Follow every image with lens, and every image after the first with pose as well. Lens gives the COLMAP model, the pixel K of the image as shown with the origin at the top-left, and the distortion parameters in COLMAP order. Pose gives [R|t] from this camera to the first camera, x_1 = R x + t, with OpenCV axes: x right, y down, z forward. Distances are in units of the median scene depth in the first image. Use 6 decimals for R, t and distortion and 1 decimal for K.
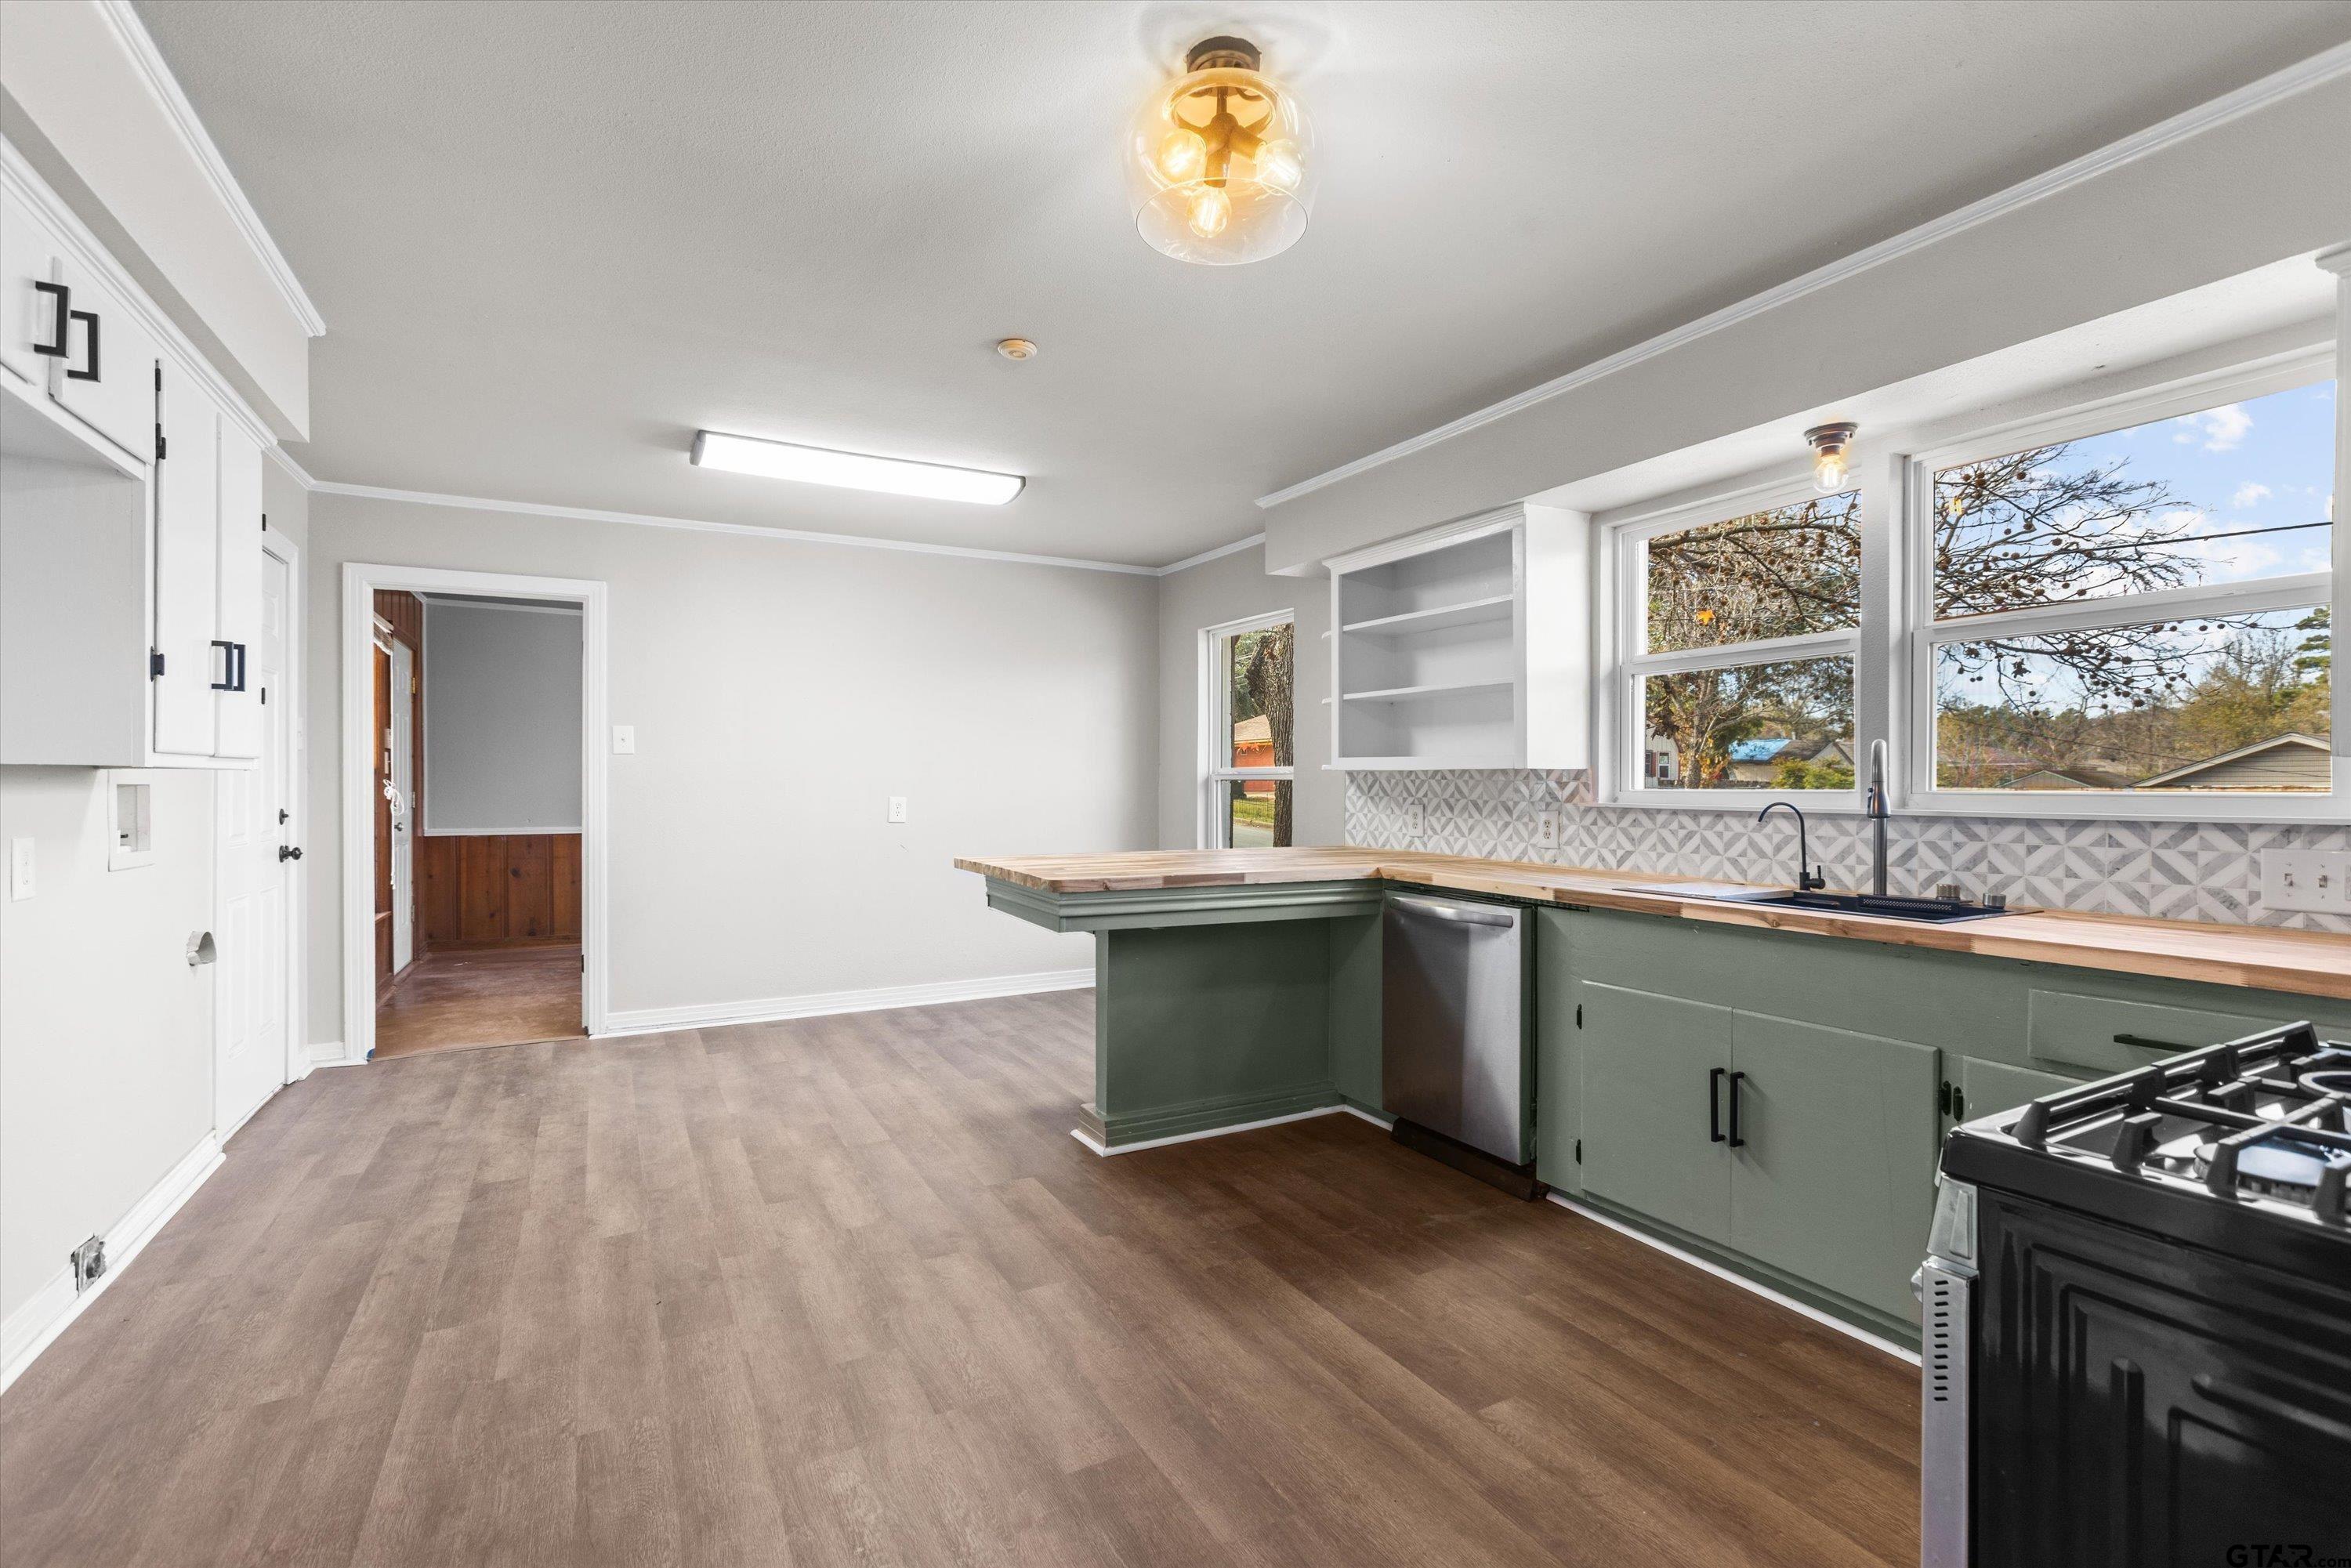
lens RADIAL K [[1047.2, 0, 1143.0], [0, 1047.2, 796.6], [0, 0, 1]] dist [-0.011204, 0.008068]
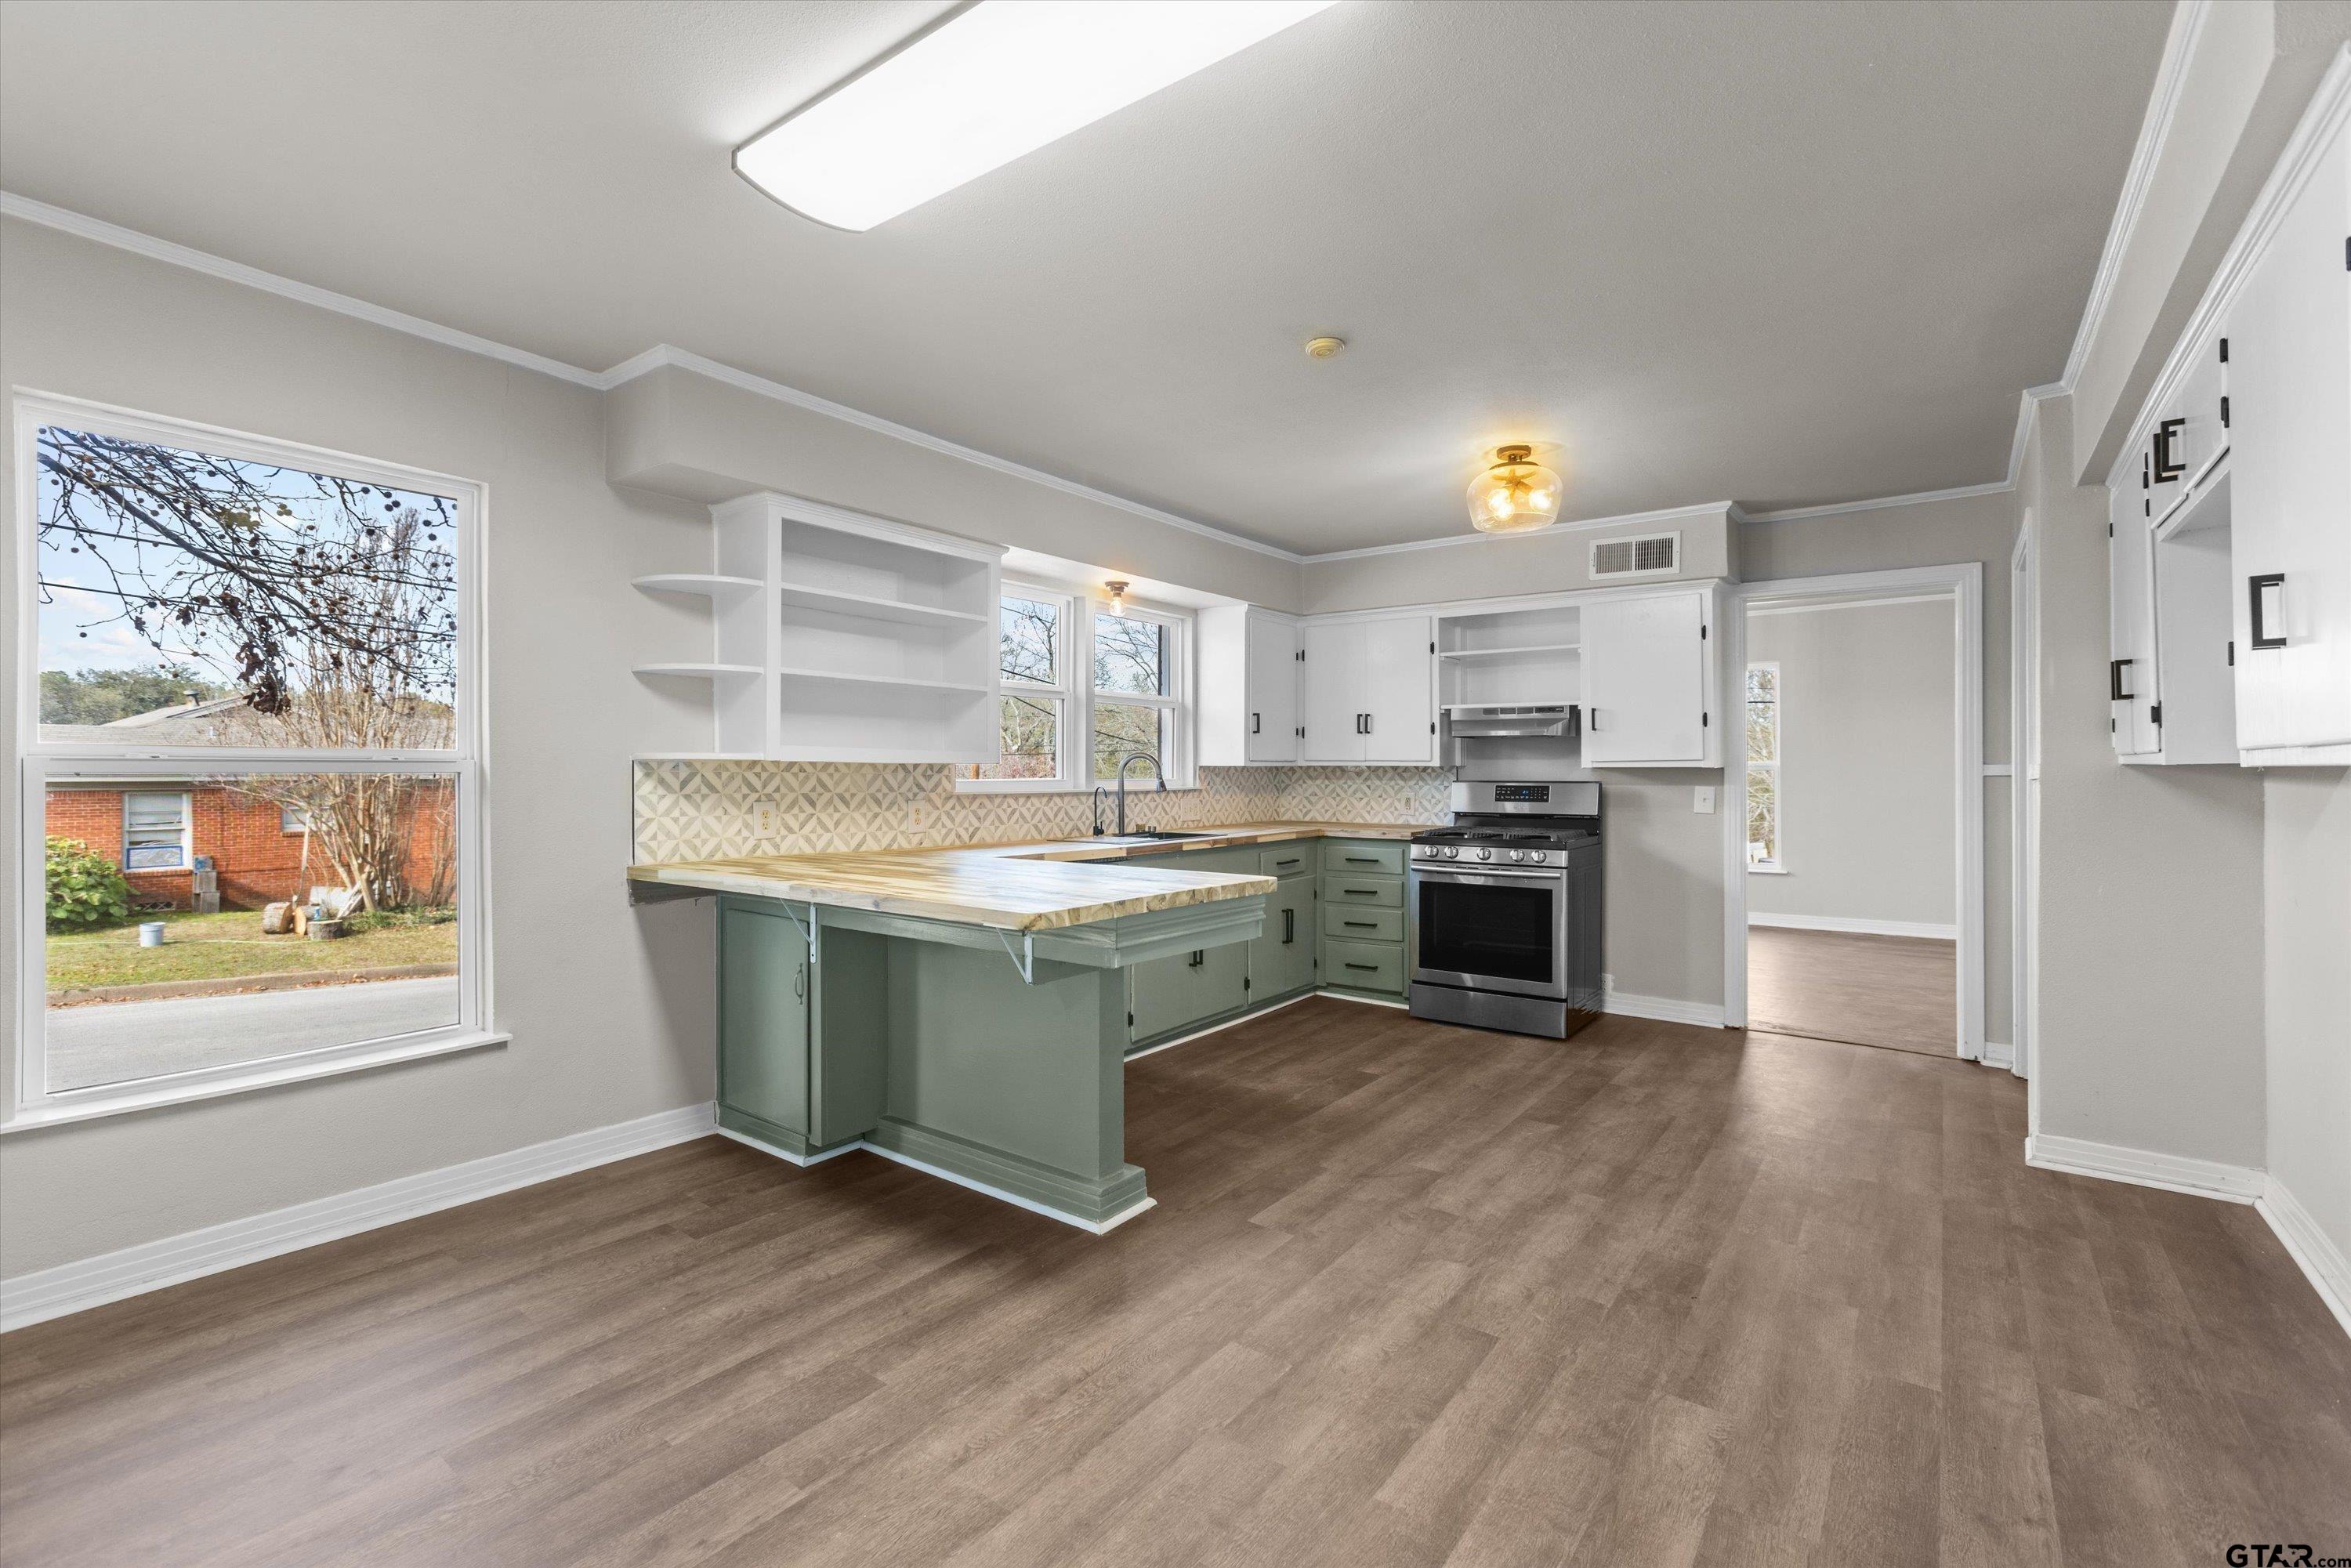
lens RADIAL K [[1047.2, 0, 1167.5], [0, 1047.2, 778.0], [0, 0, 1]] dist [-0.011204, 0.008068]
pose [[-0.432903, -0.007785, 0.901407, -0.987810], [0.009913, 0.999861, 0.013396, -0.029999], [-0.901386, 0.014734, -0.432766, 1.623448]]
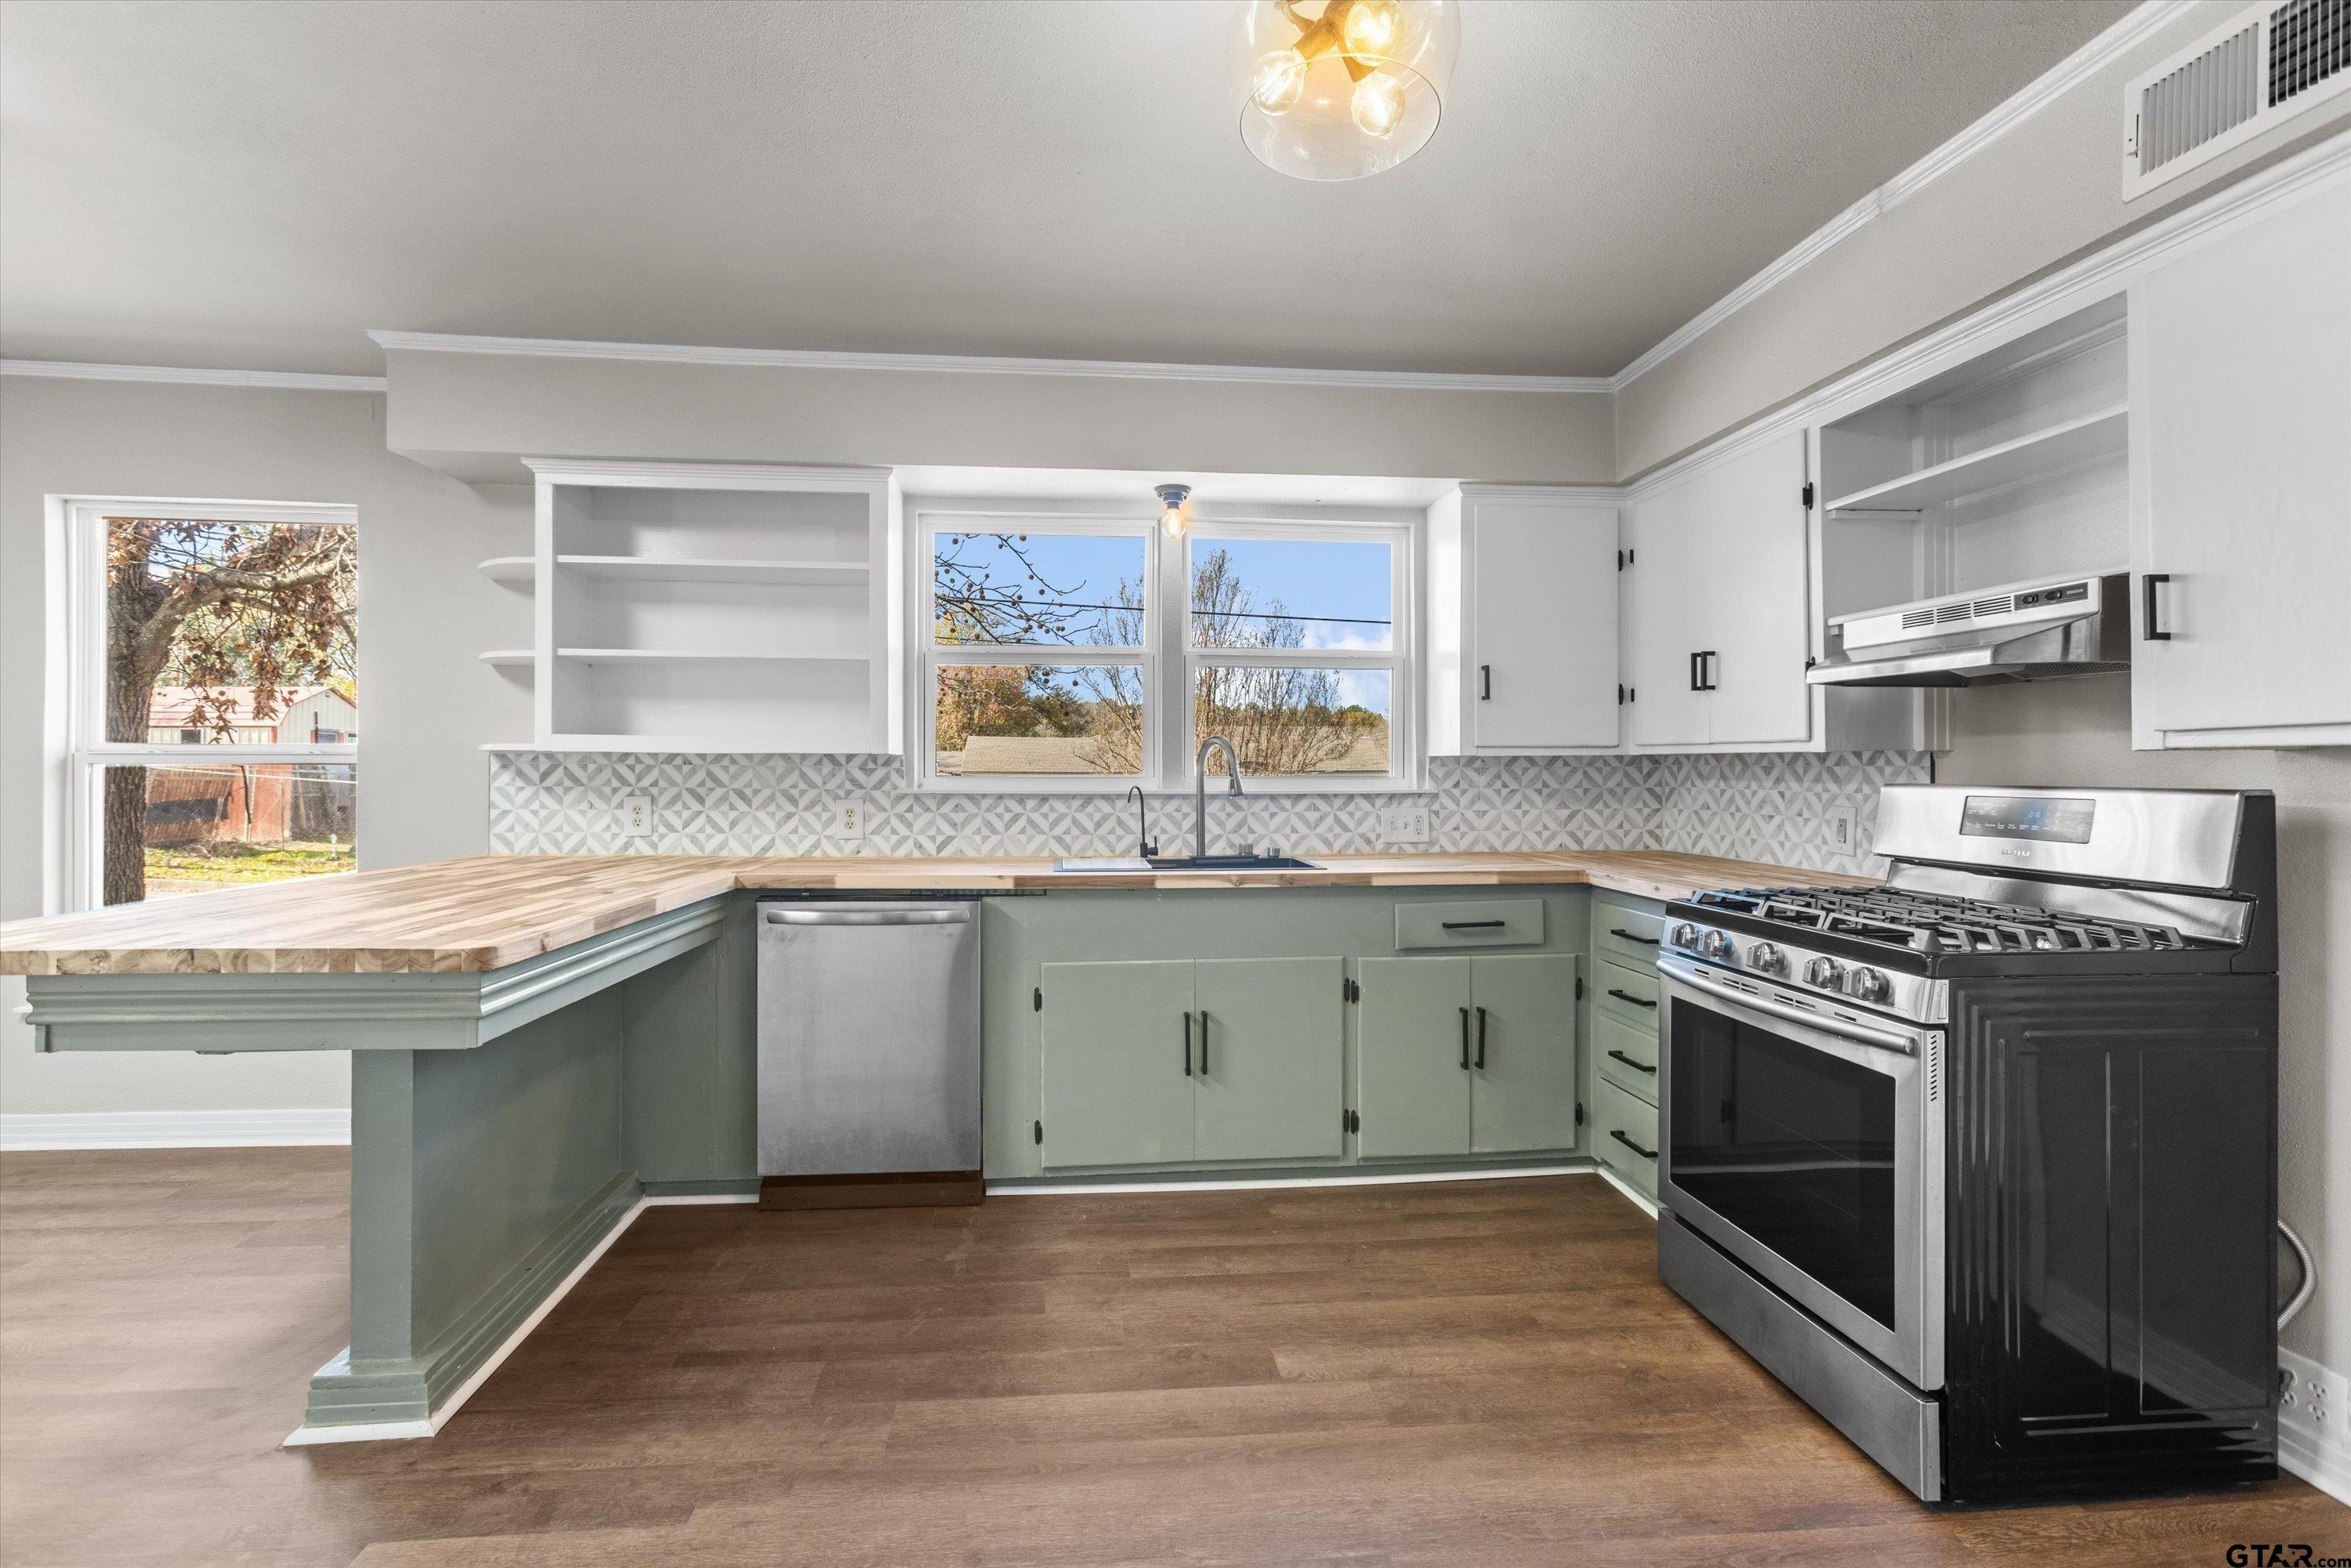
lens RADIAL K [[1047.2, 0, 1162.1], [0, 1047.2, 773.3], [0, 0, 1]] dist [-0.011204, 0.008068]
pose [[0.381225, -0.003278, 0.924477, -0.482037], [0.010433, 0.999945, -0.000757, -0.007393], [-0.924423, 0.009934, 0.381238, 0.502083]]
